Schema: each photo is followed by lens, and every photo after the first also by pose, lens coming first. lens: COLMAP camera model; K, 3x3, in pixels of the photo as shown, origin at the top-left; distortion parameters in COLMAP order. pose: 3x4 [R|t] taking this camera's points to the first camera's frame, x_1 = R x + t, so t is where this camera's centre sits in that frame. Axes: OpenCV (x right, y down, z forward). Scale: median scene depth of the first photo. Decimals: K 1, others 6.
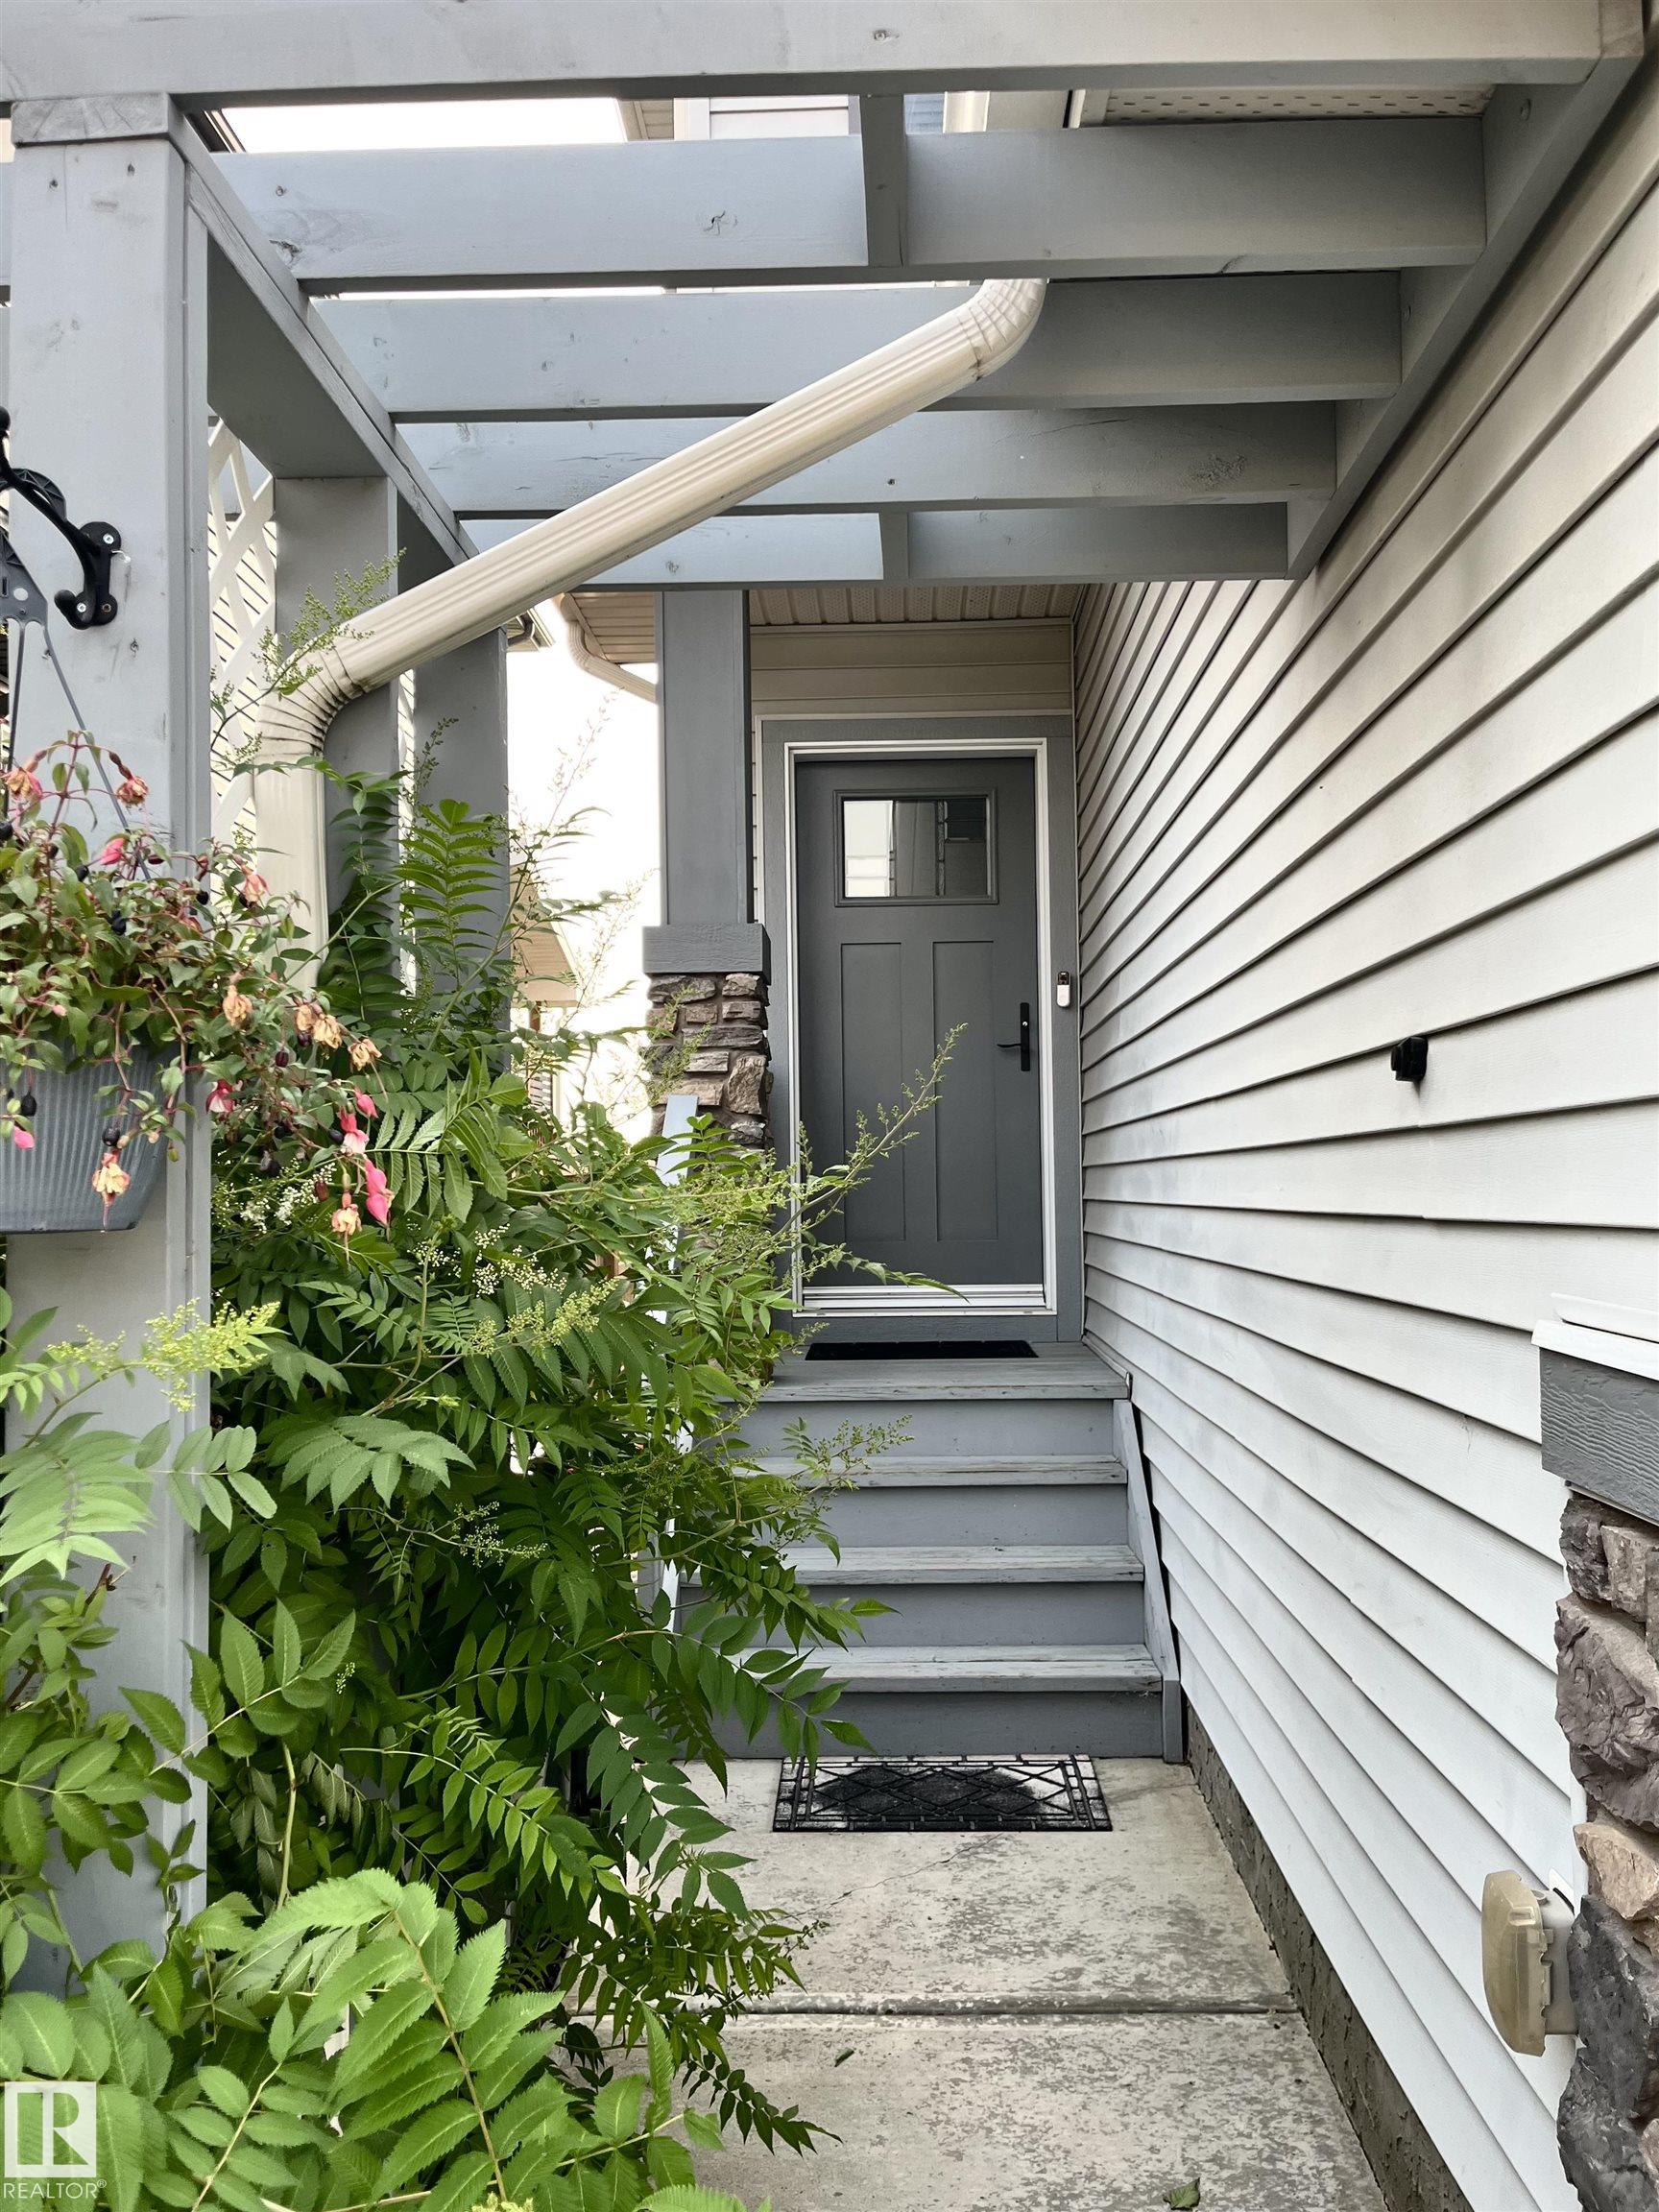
lens RADIAL K [[1749.2, 0, 829.5], [0, 1749.2, 1106.0], [0, 0, 1]] dist [0.002736, 0.000710]
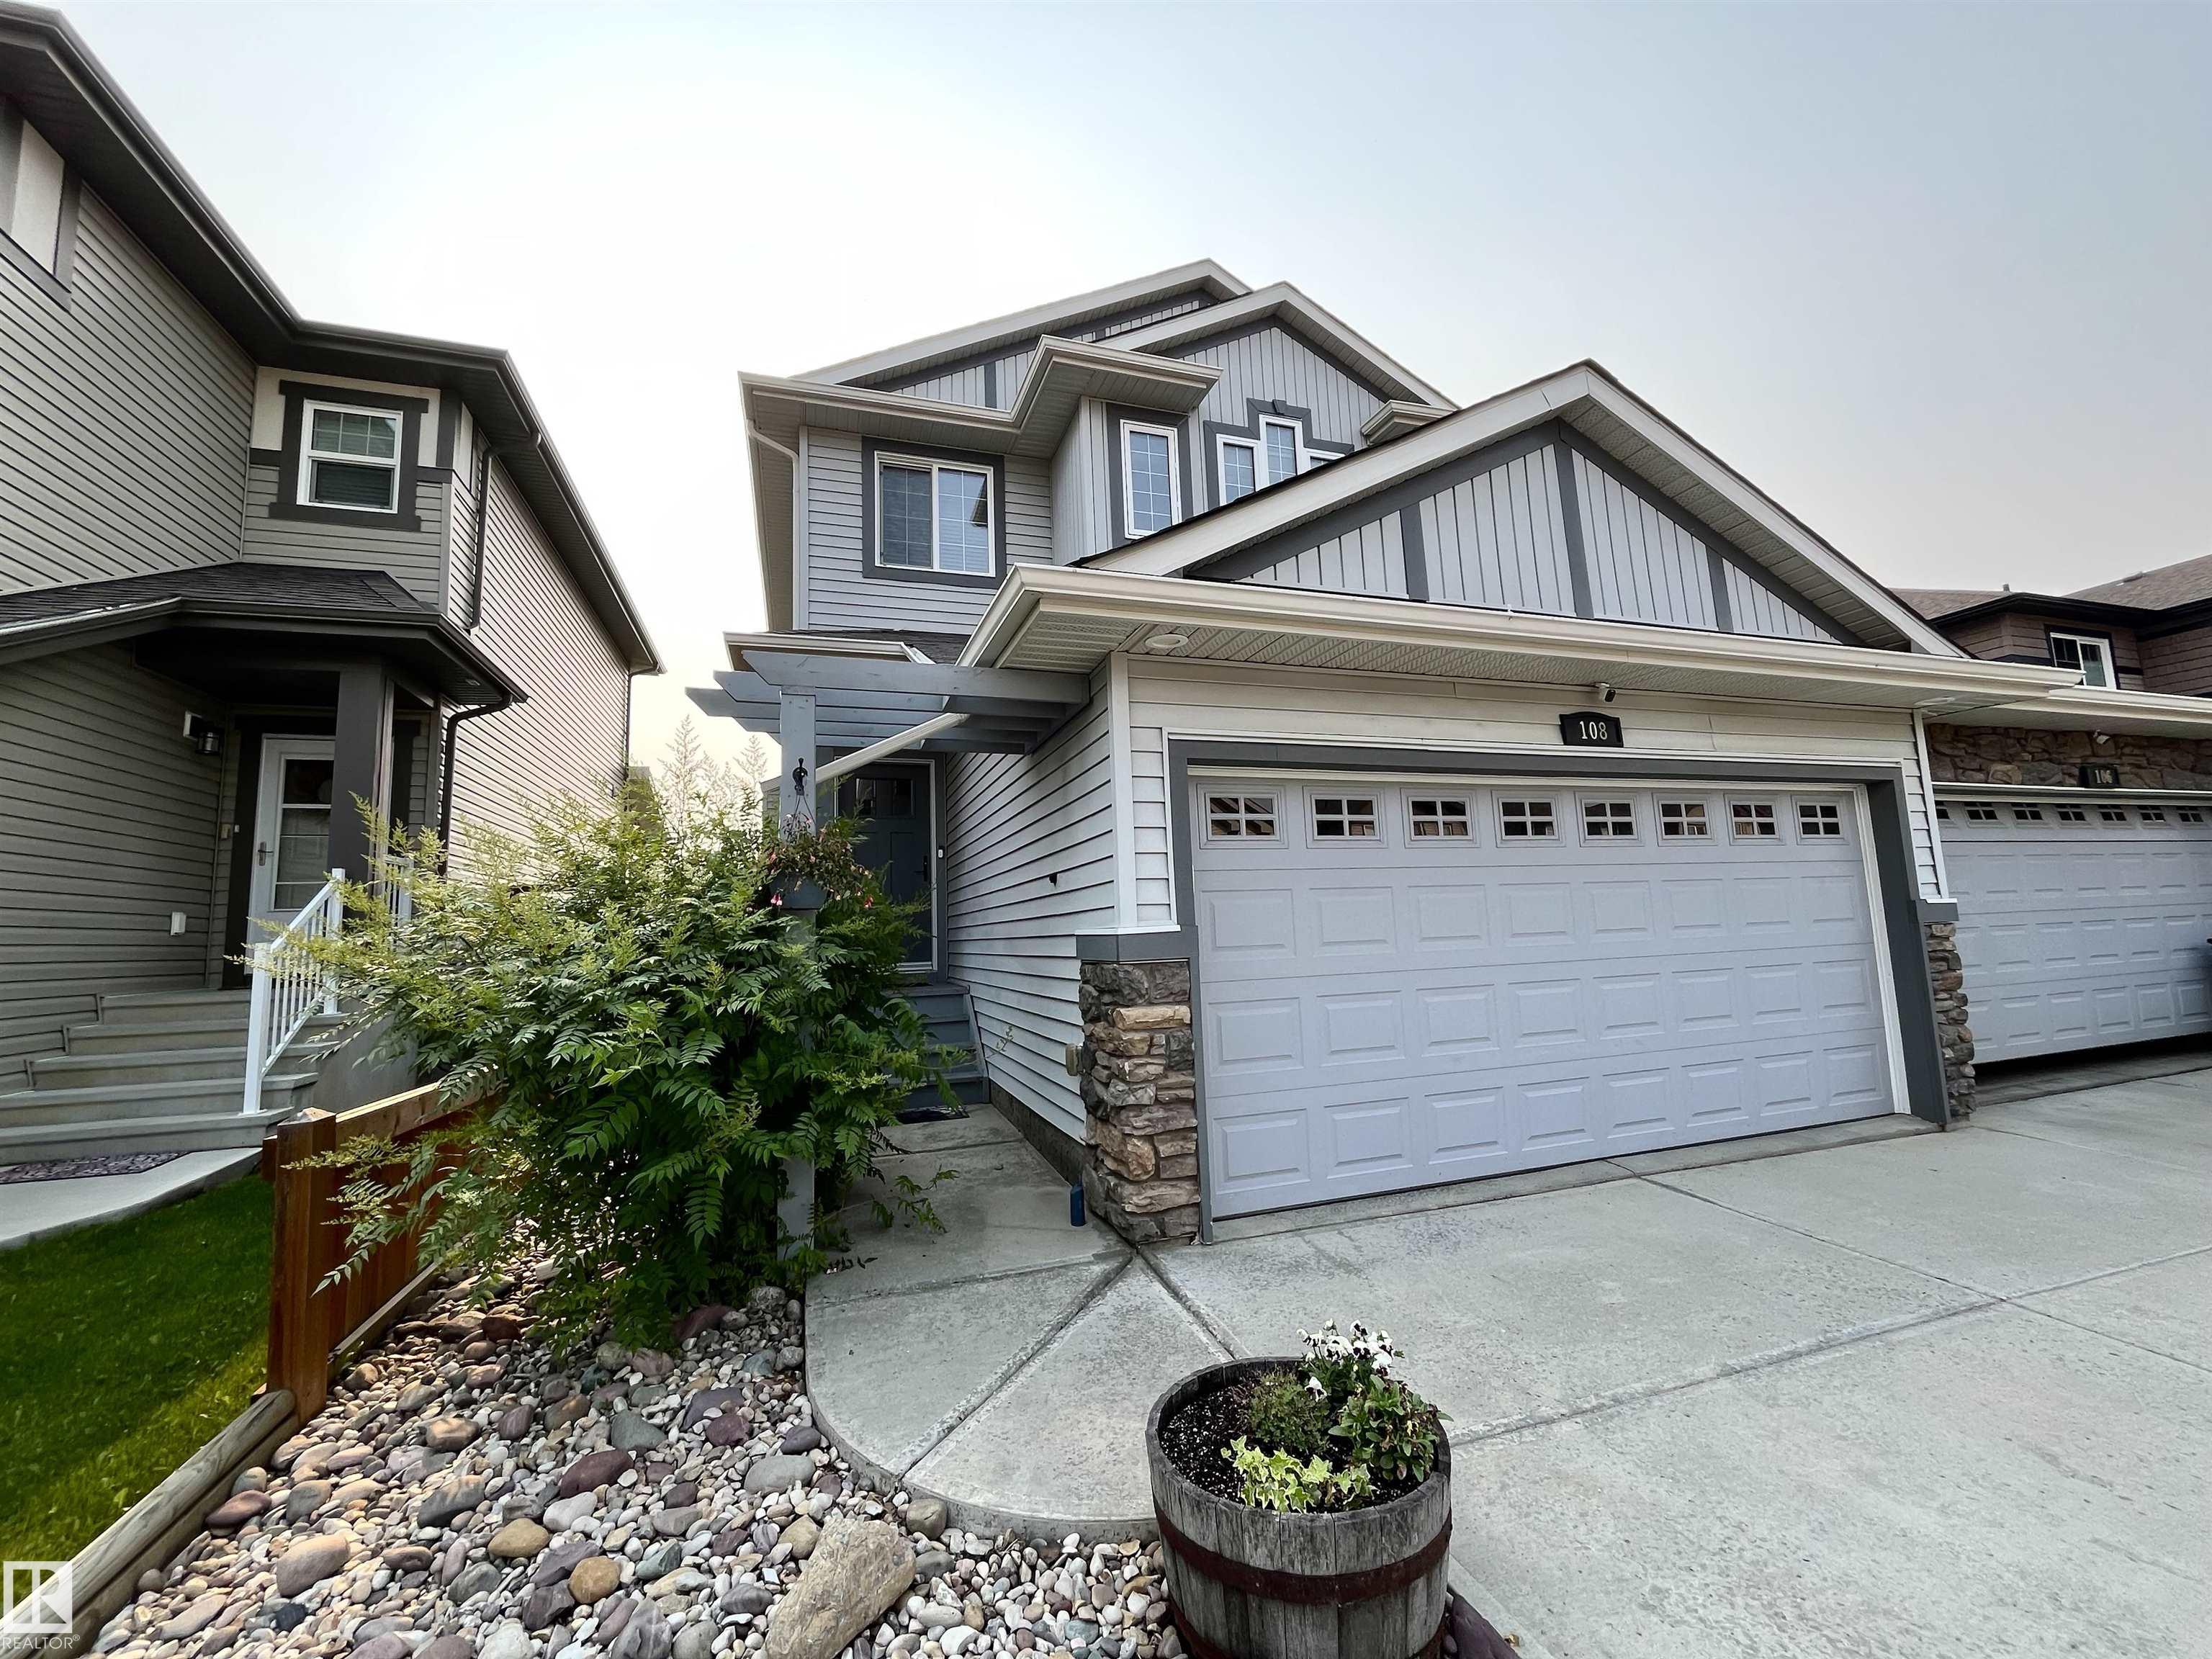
lens RADIAL K [[899.6, 0, 1110.2], [0, 899.6, 829.1], [0, 0, 1]] dist [-0.004434, 0.000188]
pose [[0.935375, 0.023579, 0.352871, -0.163604], [0.004463, 0.996909, -0.078444, 0.013919], [-0.353630, 0.074950, 0.932378, -0.572746]]
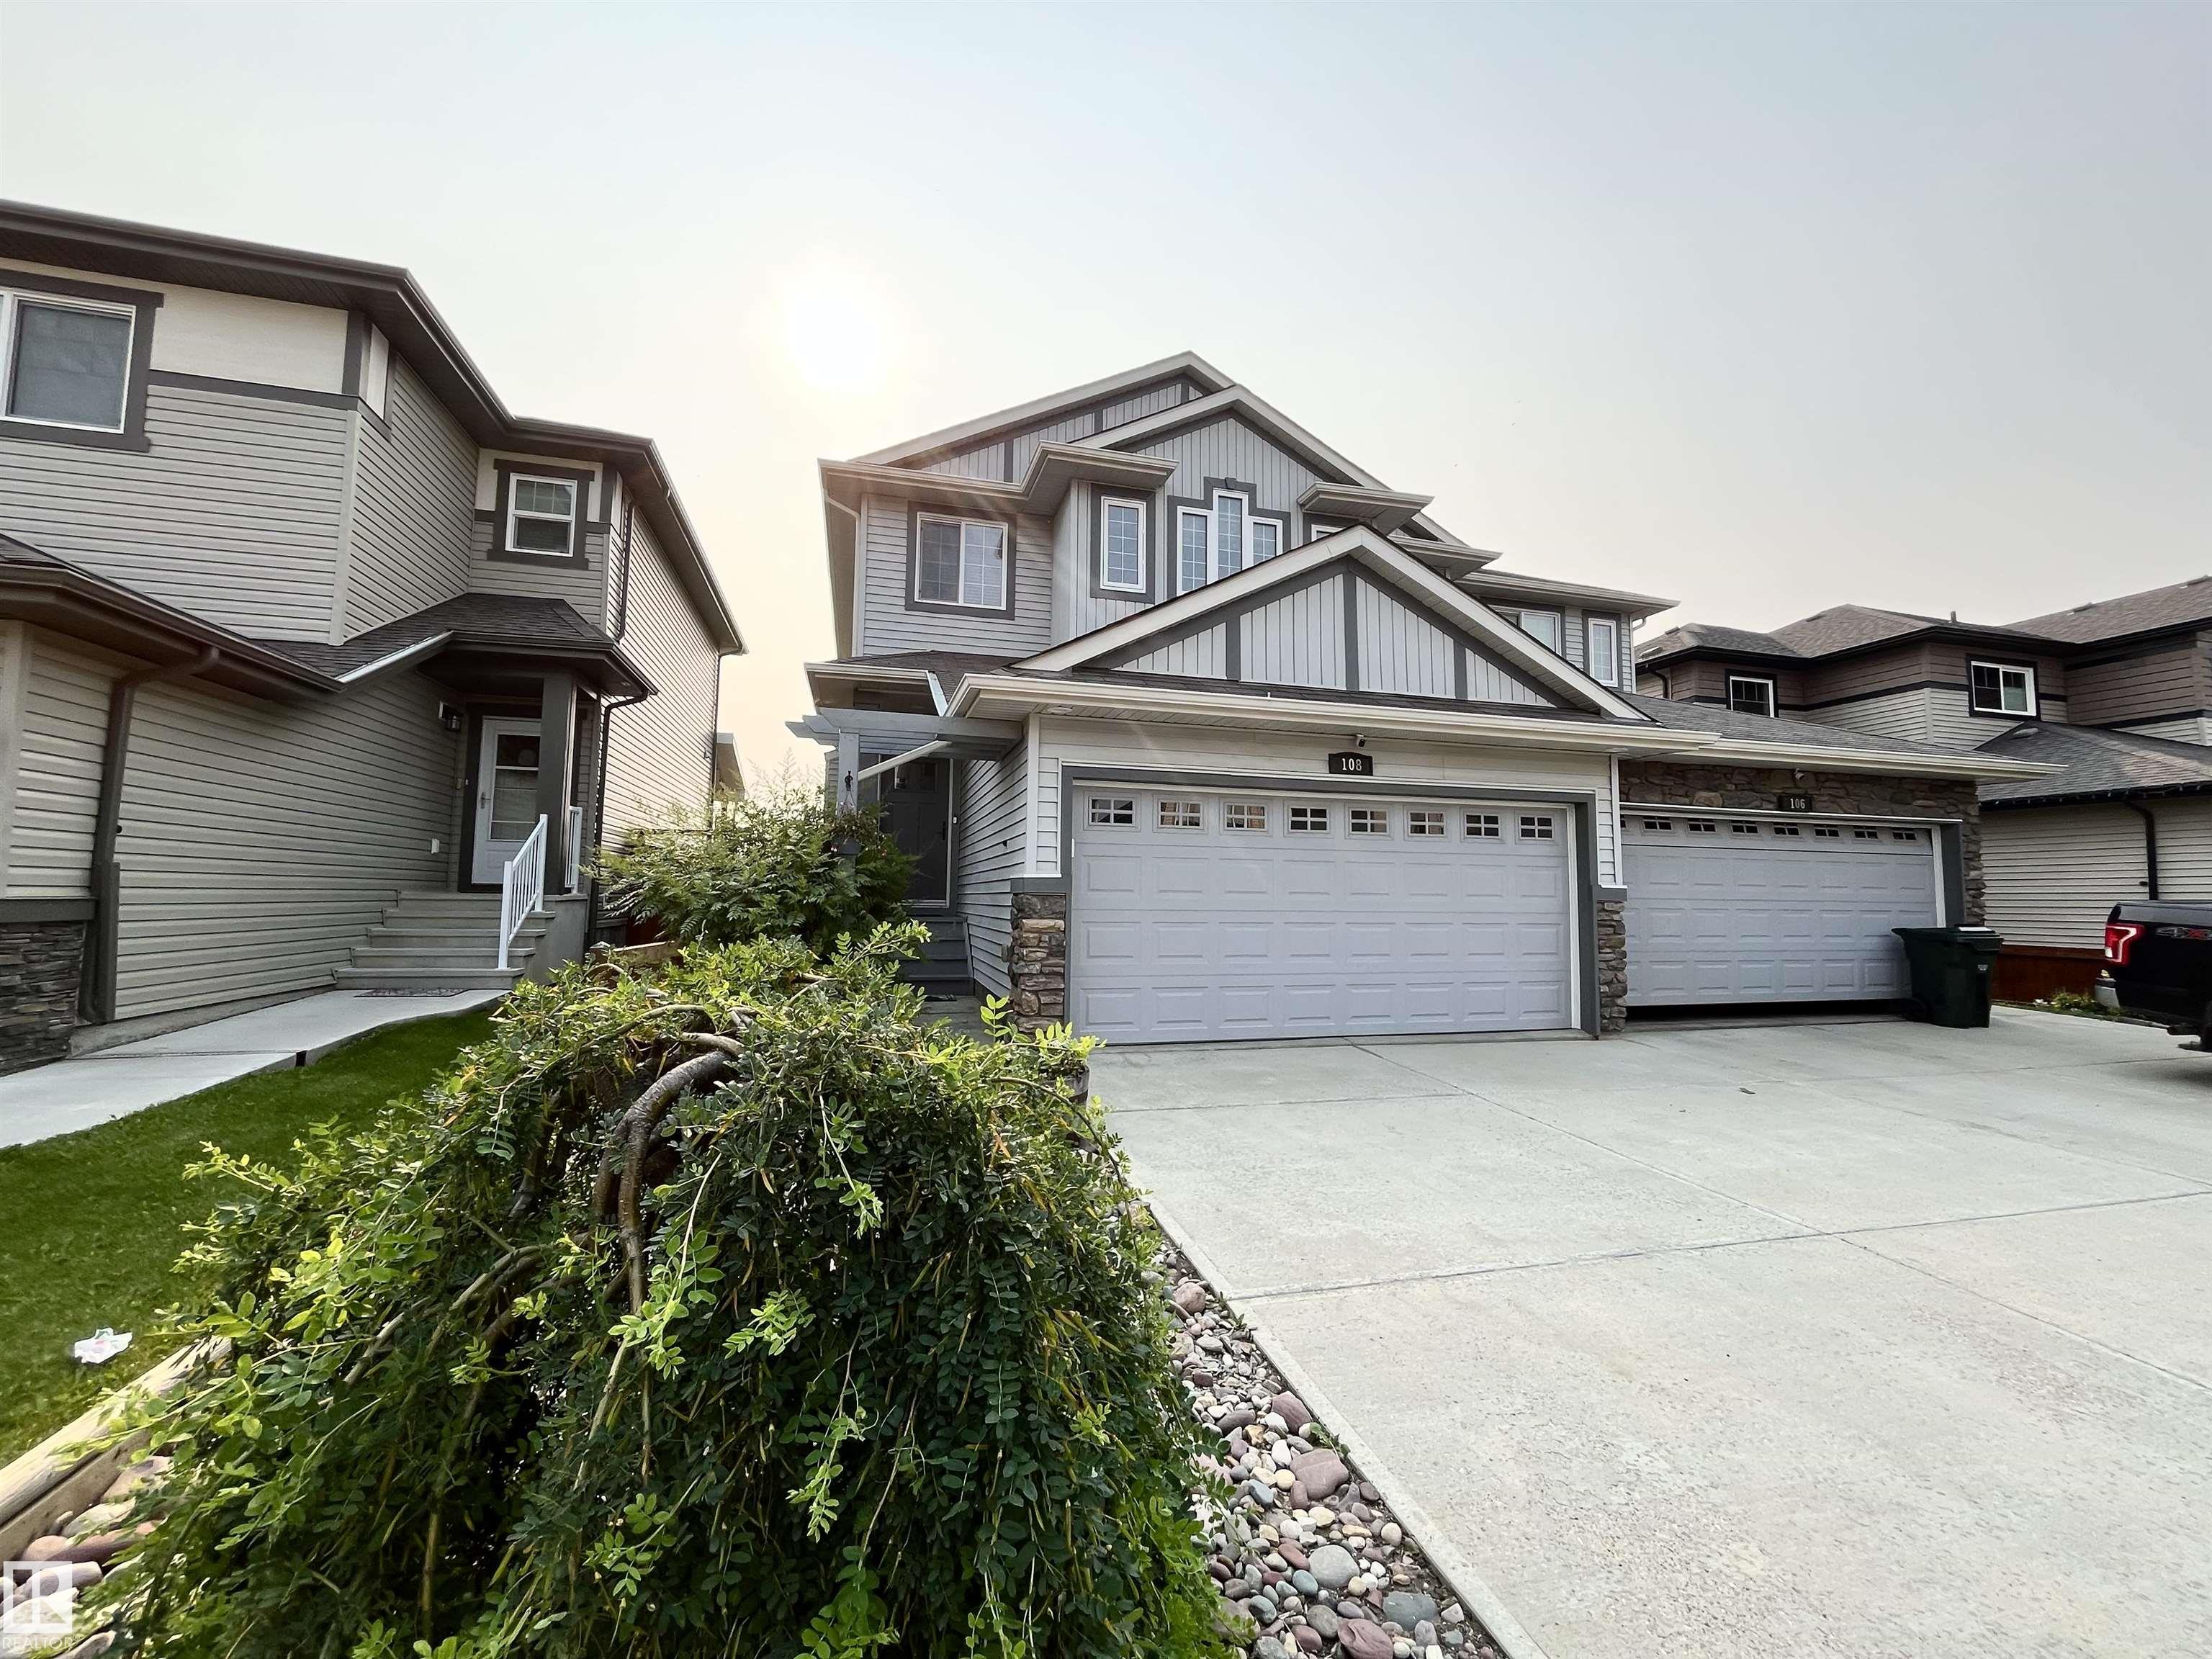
lens RADIAL K [[899.6, 0, 1110.2], [0, 899.6, 829.1], [0, 0, 1]] dist [-0.004434, 0.000188]
pose [[0.953133, 0.051769, 0.298091, -0.166786], [-0.042673, 0.998406, -0.036948, 0.015438], [-0.299528, 0.022496, 0.953822, -1.271851]]
